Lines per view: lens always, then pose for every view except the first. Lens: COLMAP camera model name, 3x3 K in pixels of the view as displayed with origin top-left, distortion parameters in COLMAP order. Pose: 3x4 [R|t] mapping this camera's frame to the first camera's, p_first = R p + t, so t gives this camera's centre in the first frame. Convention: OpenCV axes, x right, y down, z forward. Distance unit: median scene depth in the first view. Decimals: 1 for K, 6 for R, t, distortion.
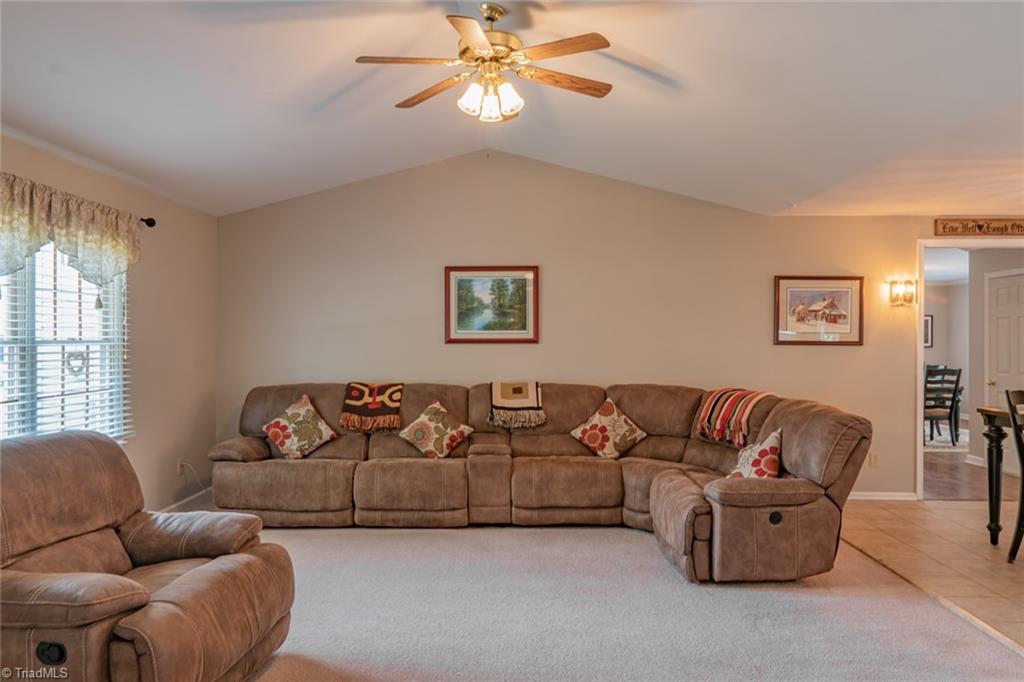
lens RADIAL K [[728.5, 0, 512.0], [0, 728.5, 341.0], [0, 0, 1]] dist [0.002674, -0.000756]
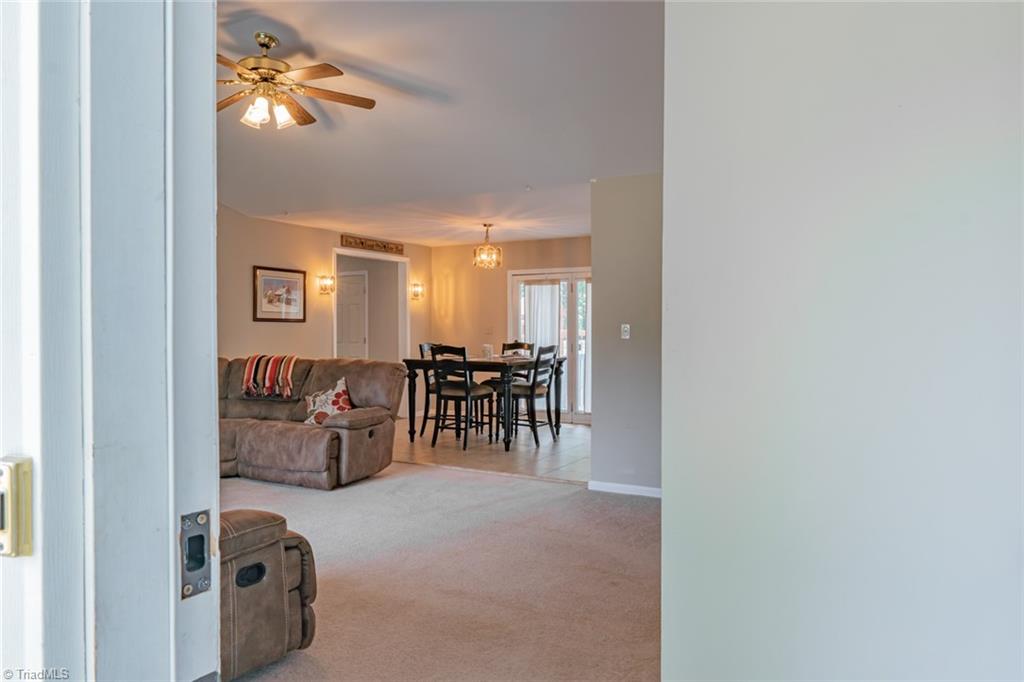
lens RADIAL K [[709.3, 0, 515.6], [0, 709.3, 333.8], [0, 0, 1]] dist [0.023547, -0.000367]
pose [[0.461281, -0.010531, 0.887191, -0.639318], [0.003484, 0.999943, 0.010058, 0.020149], [-0.887247, -0.001549, 0.461292, 0.056275]]
